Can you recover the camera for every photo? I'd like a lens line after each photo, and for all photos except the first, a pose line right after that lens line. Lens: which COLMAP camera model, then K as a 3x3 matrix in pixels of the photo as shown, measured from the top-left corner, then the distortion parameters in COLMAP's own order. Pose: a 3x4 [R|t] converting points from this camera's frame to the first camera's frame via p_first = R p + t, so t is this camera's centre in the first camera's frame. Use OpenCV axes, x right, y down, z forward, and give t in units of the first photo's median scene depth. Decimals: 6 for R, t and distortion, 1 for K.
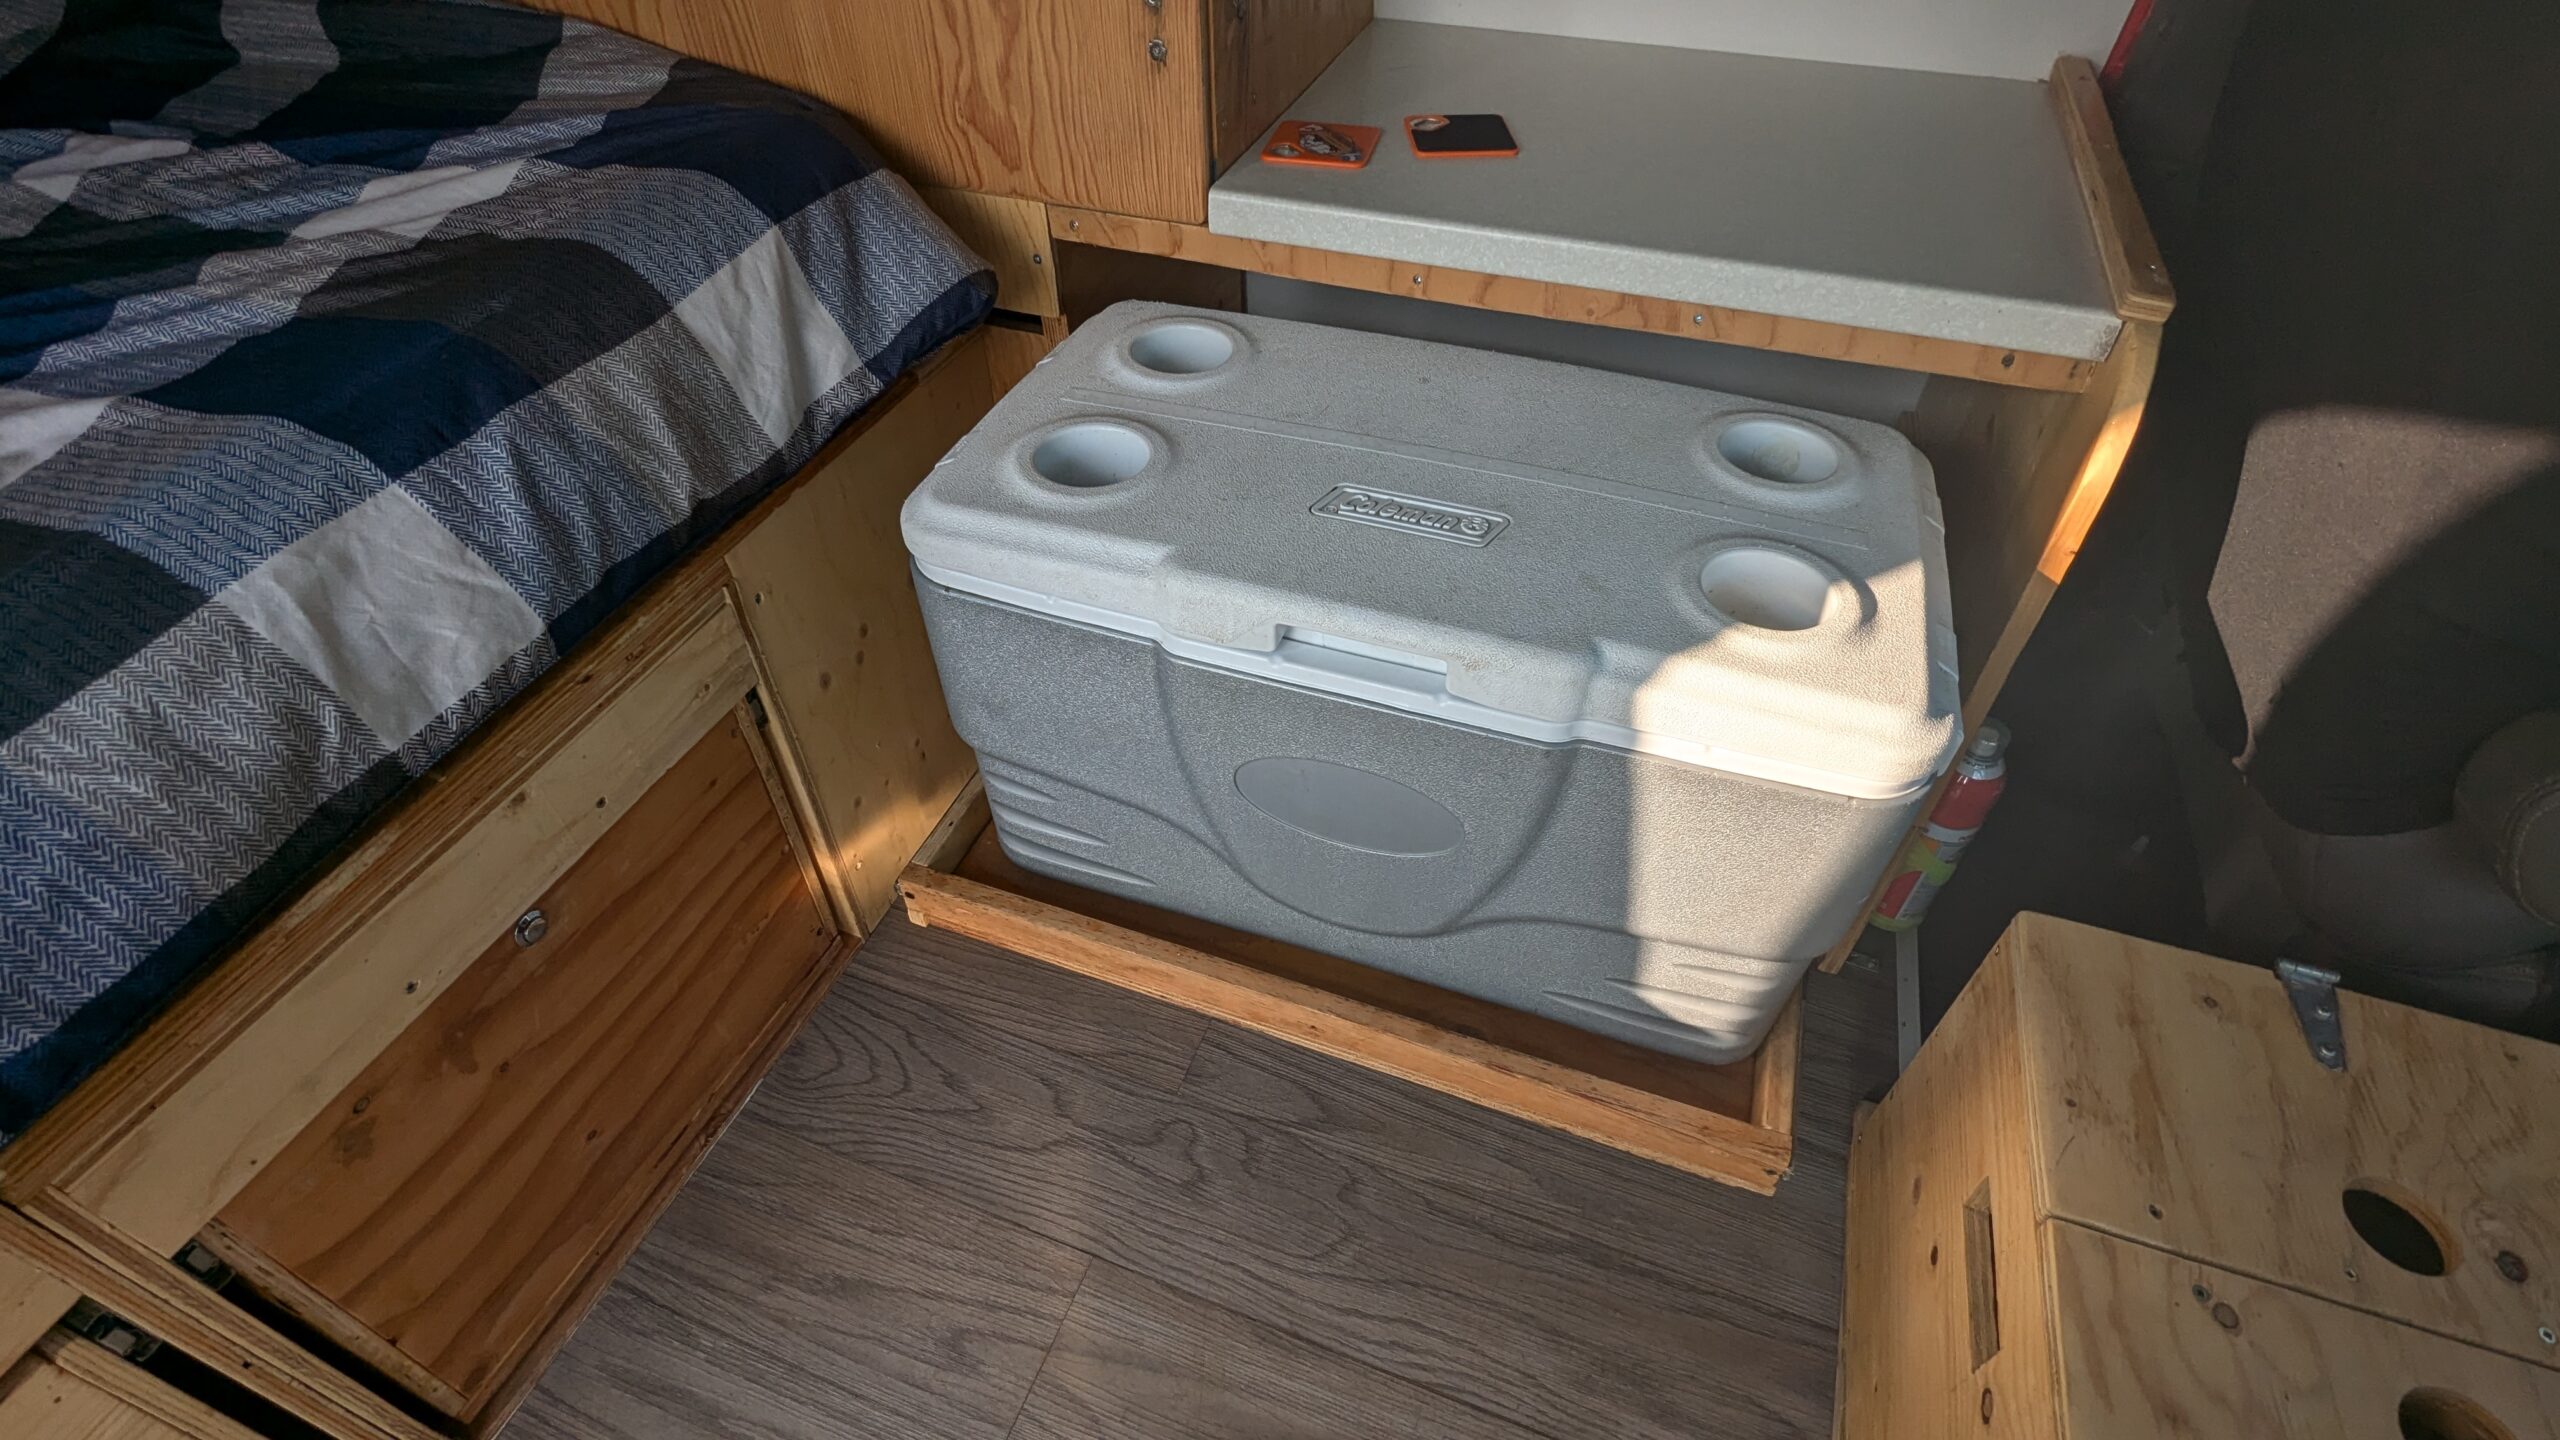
lens RADIAL K [[1217.6, 0, 1278.9], [0, 1217.6, 732.0], [0, 0, 1]] dist [-0.002102, -0.000922]
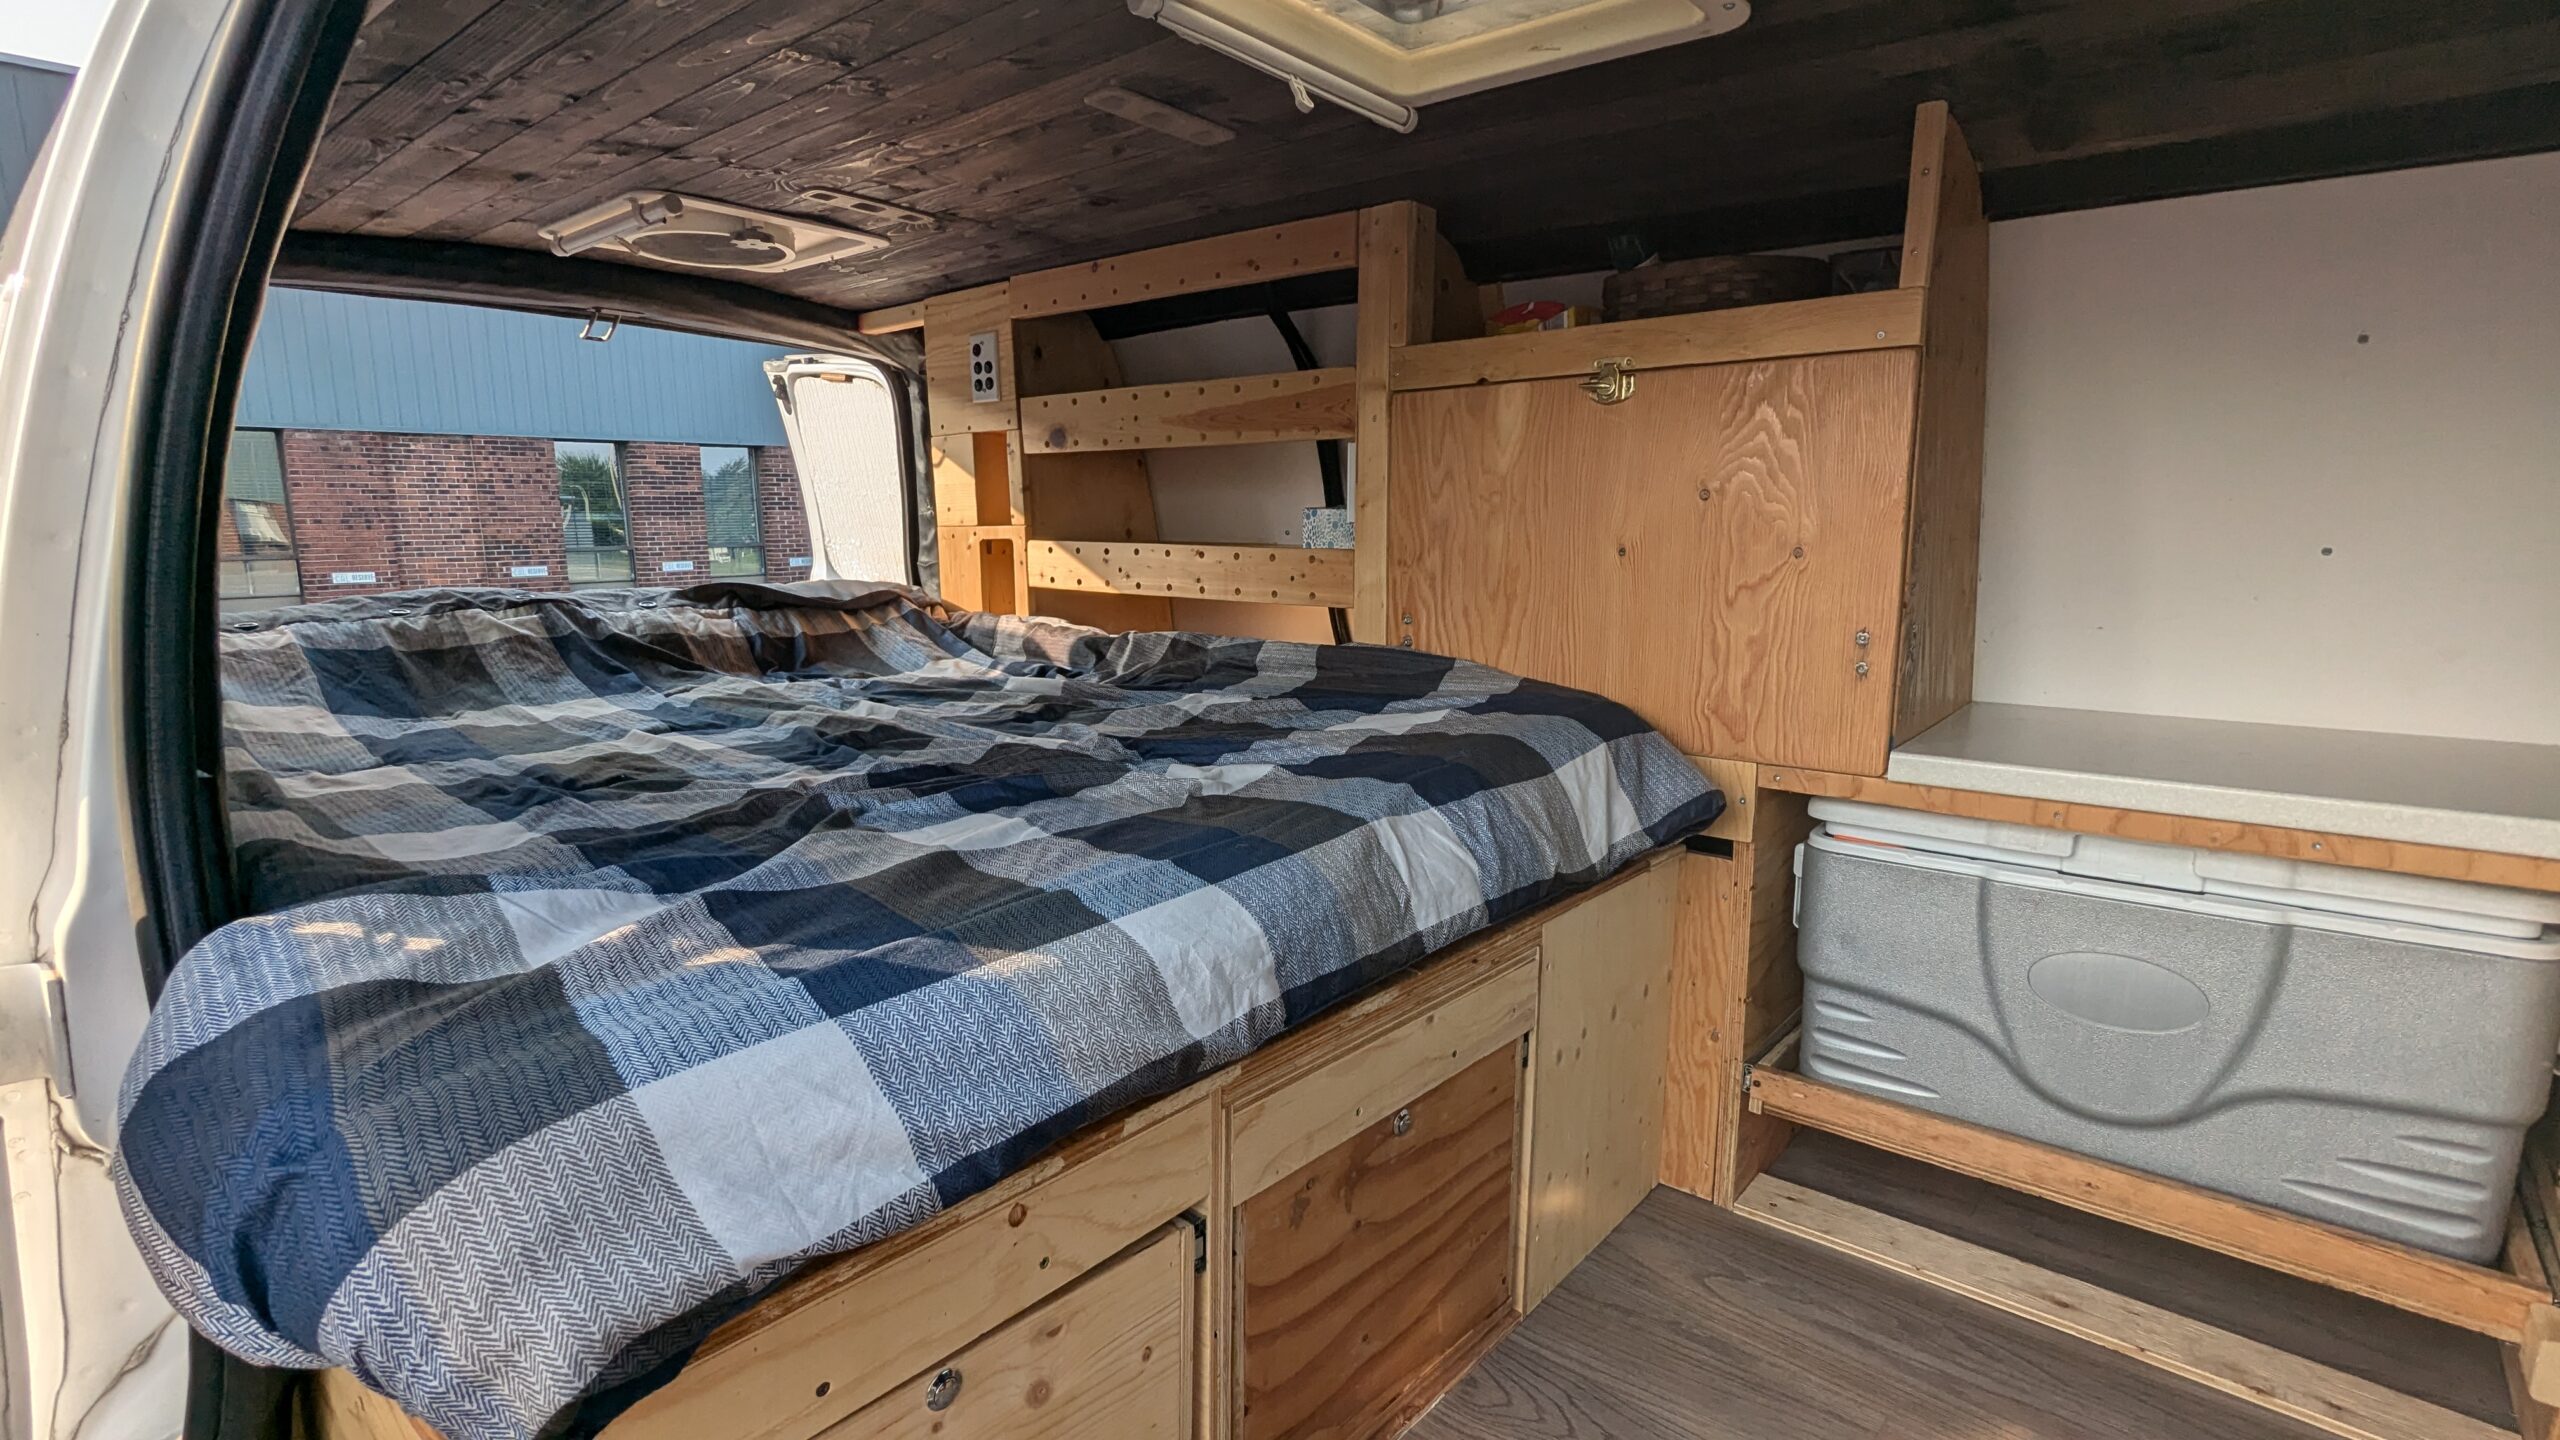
lens RADIAL K [[1231.3, 0, 1280.0], [0, 1231.3, 720.0], [0, 0, 1]] dist [0.010872, -0.000334]
pose [[0.934654, 0.050939, -0.351889, -0.233961], [-0.244610, 0.810380, -0.532400, 0.529689], [0.258044, 0.583686, 0.769886, -0.393829]]
